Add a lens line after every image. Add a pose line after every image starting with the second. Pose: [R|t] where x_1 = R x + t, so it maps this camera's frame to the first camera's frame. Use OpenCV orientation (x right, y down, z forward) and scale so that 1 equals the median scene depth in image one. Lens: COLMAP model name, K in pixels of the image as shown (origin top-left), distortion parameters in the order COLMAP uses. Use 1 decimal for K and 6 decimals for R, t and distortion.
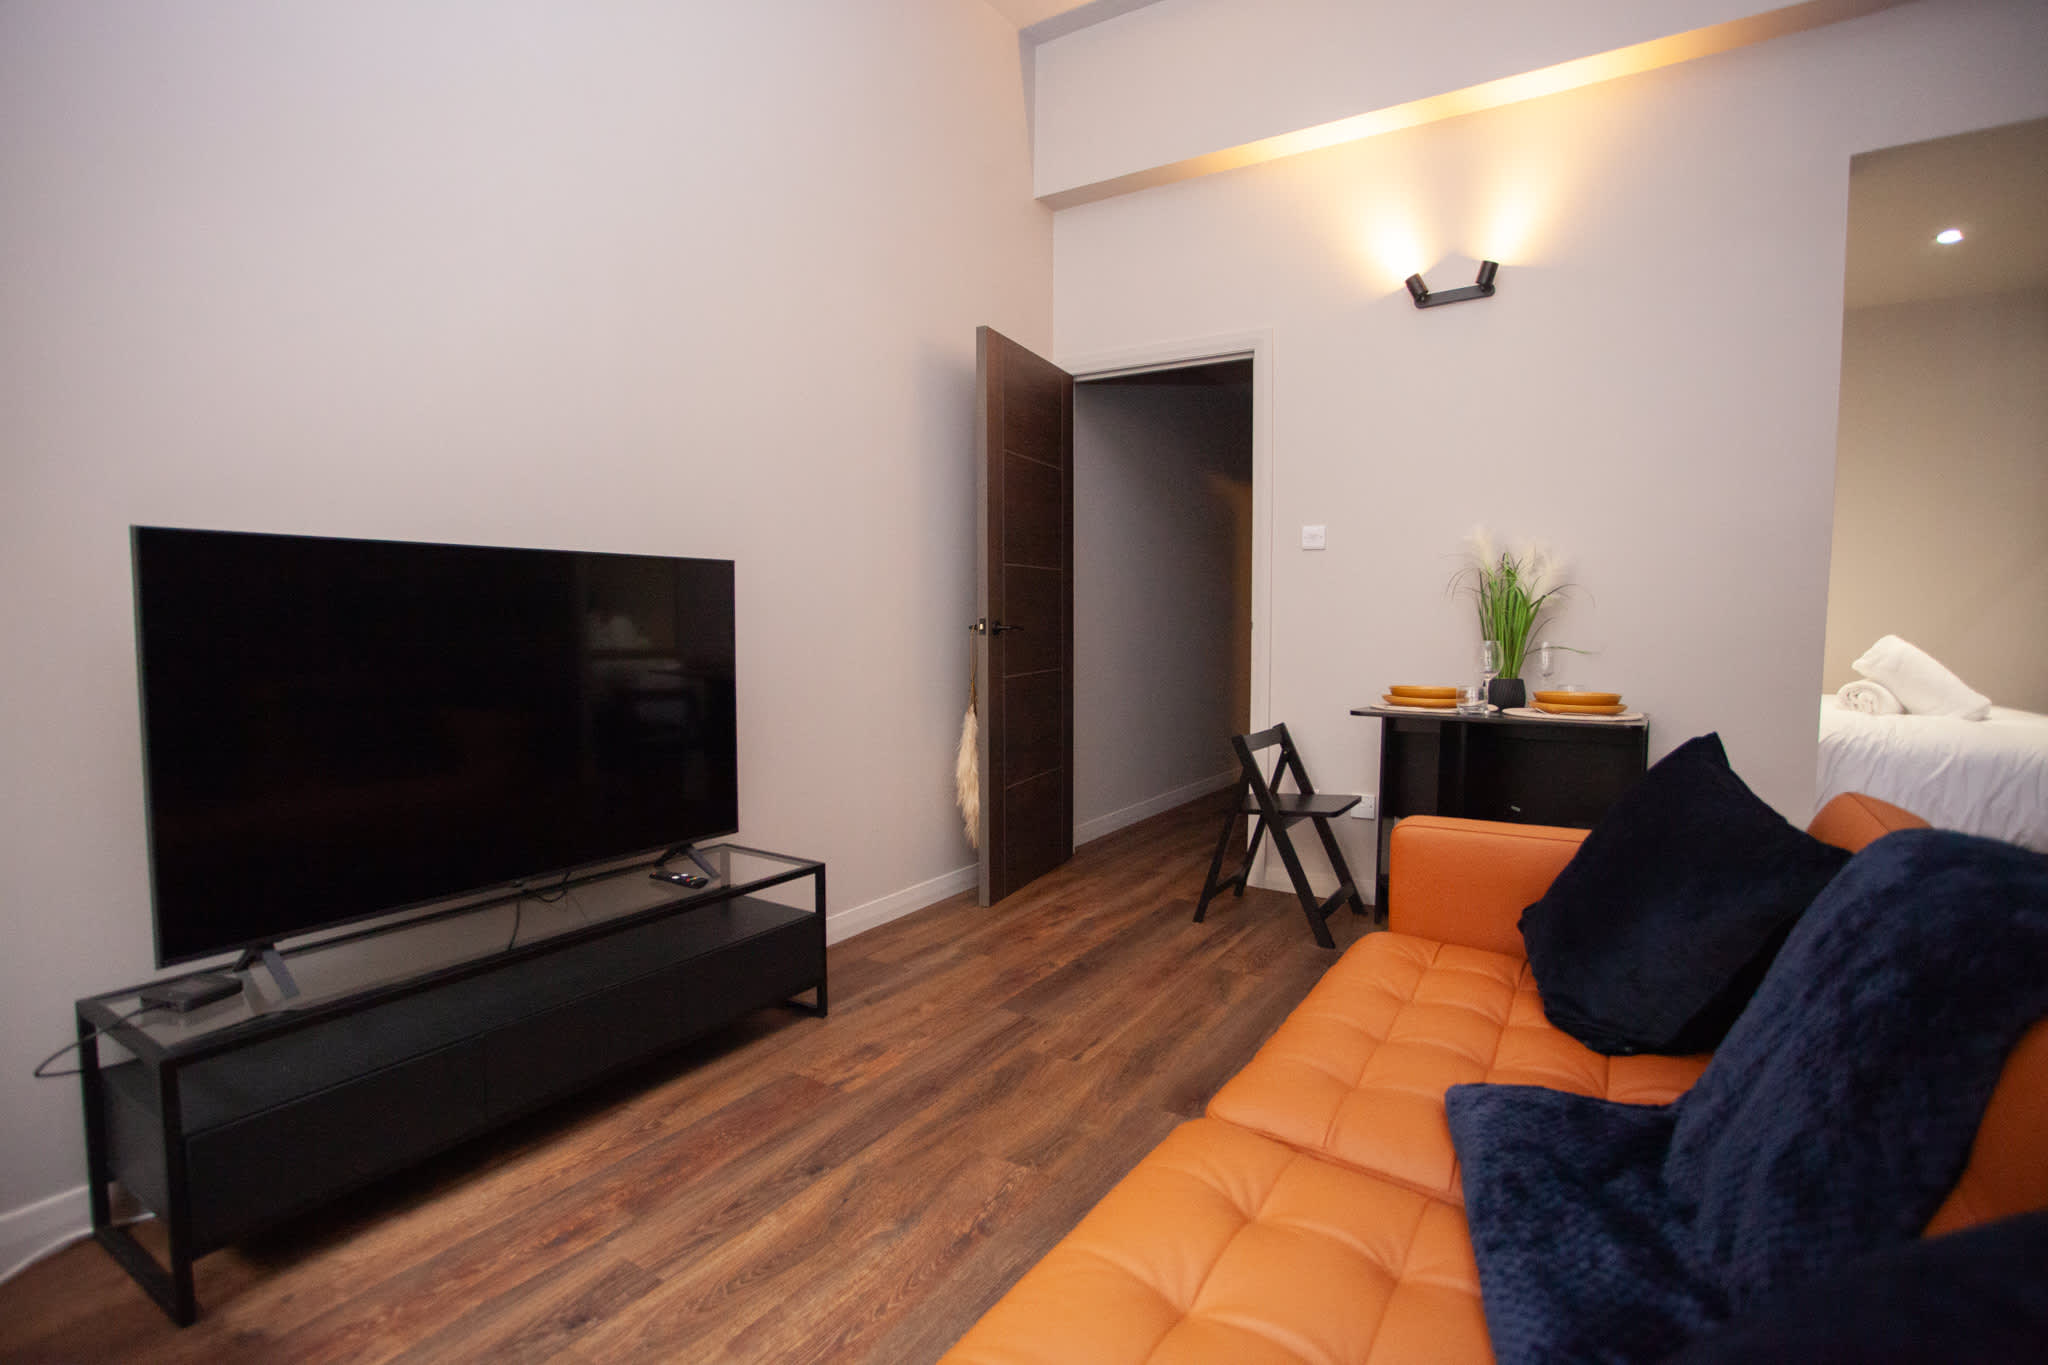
lens RADIAL K [[1003.3, 0, 1013.9], [0, 1003.3, 684.8], [0, 0, 1]] dist [-0.066449, 0.032245]
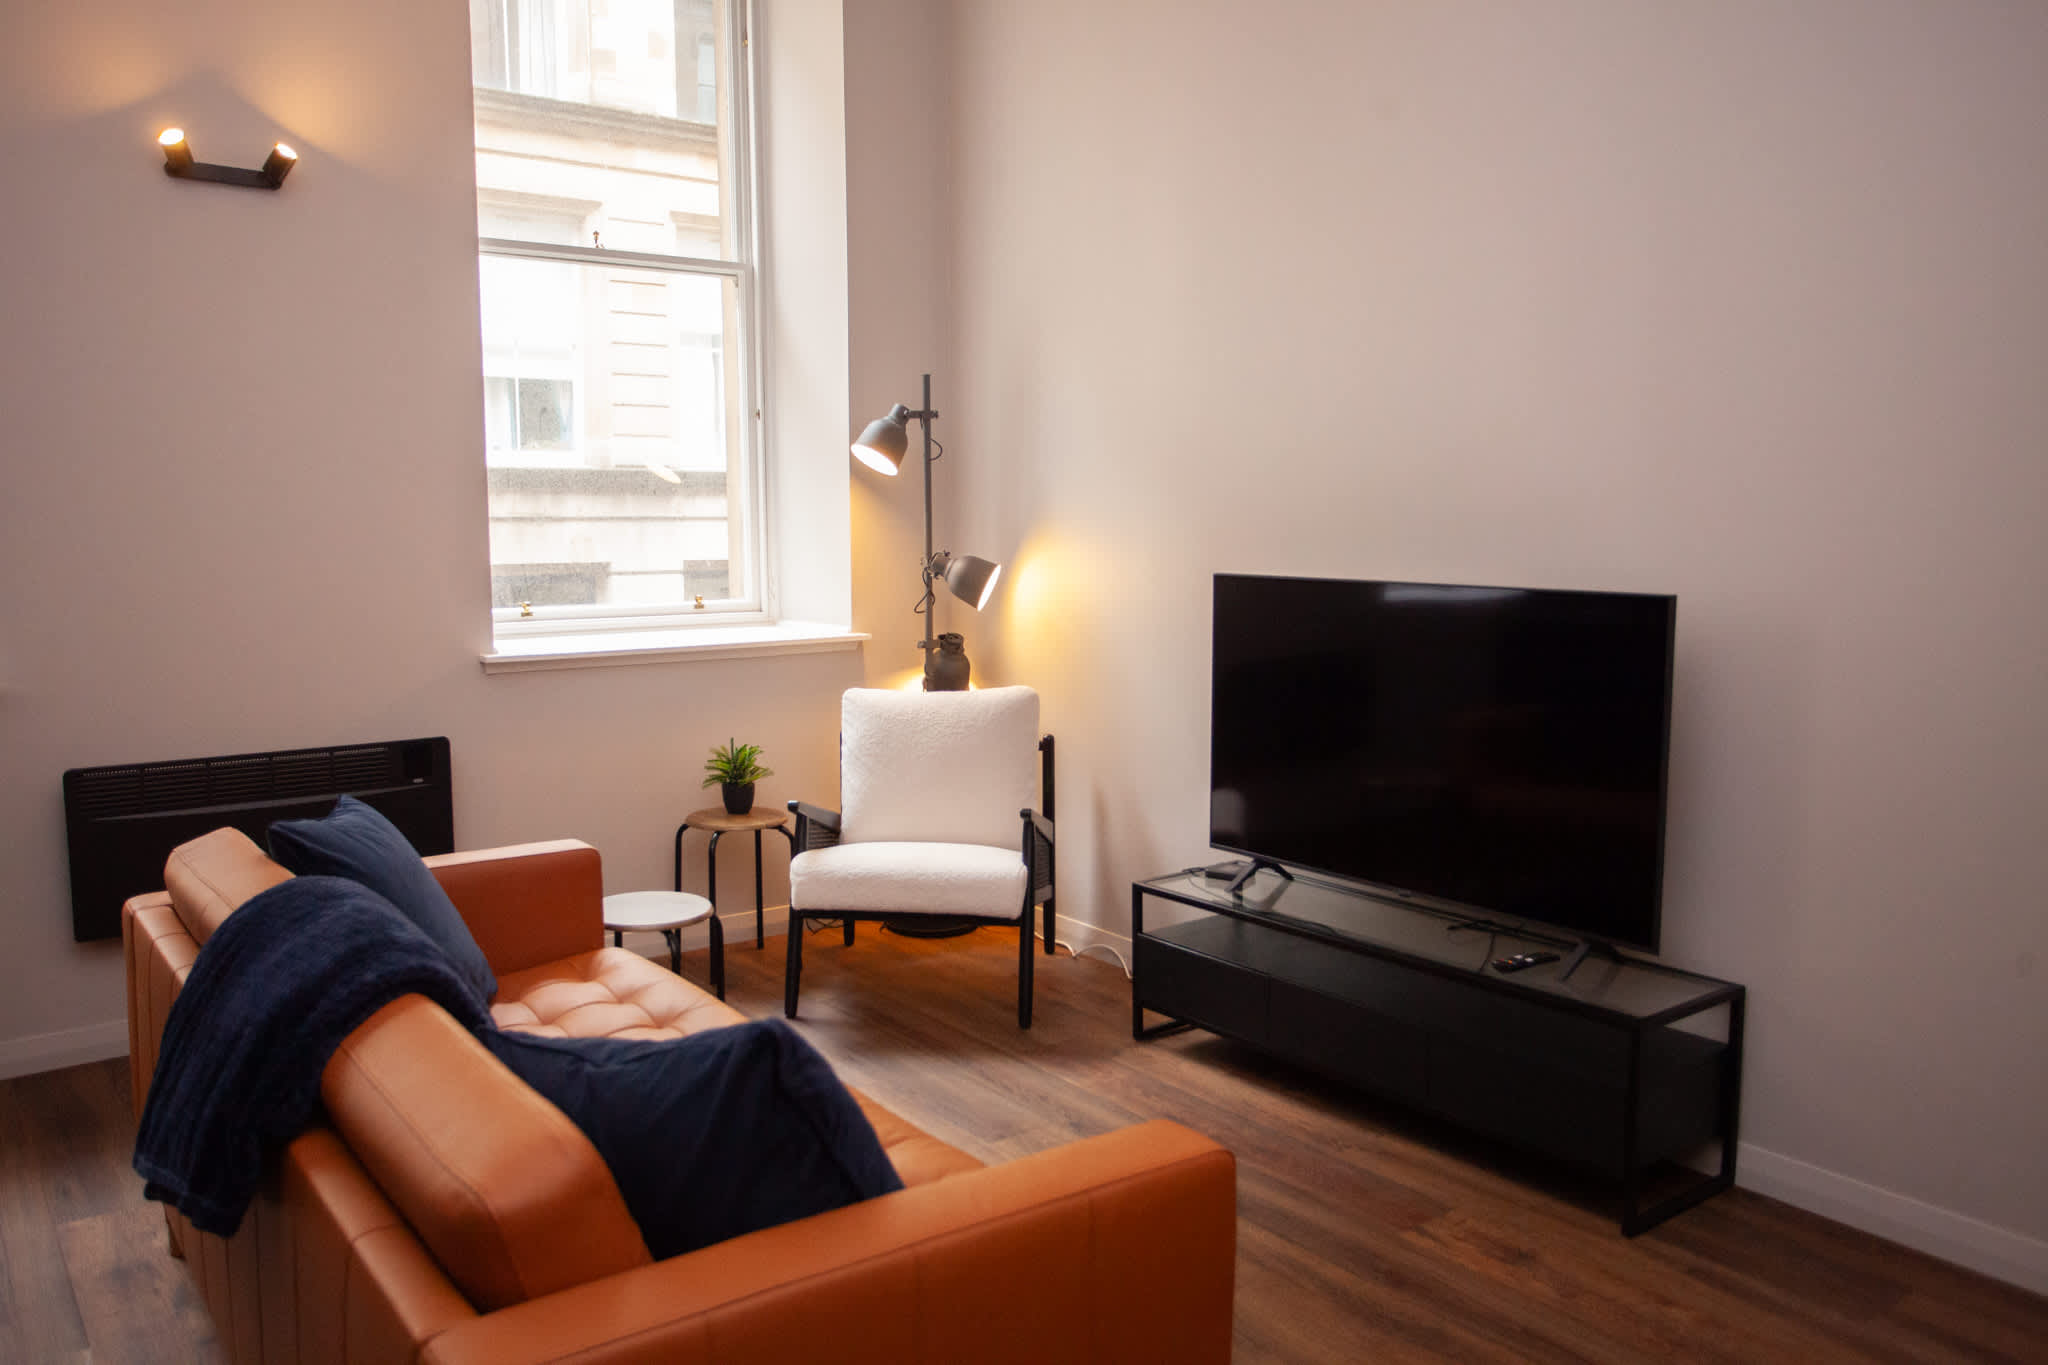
lens RADIAL K [[1561.8, 0, 1021.0], [0, 1561.8, 688.2], [0, 0, 1]] dist [-0.050472, 0.088654]
pose [[-0.349355, 0.104009, -0.931200, 0.823293], [-0.066886, 0.988516, 0.135505, -0.153074], [0.934600, 0.109623, -0.338386, 0.791931]]
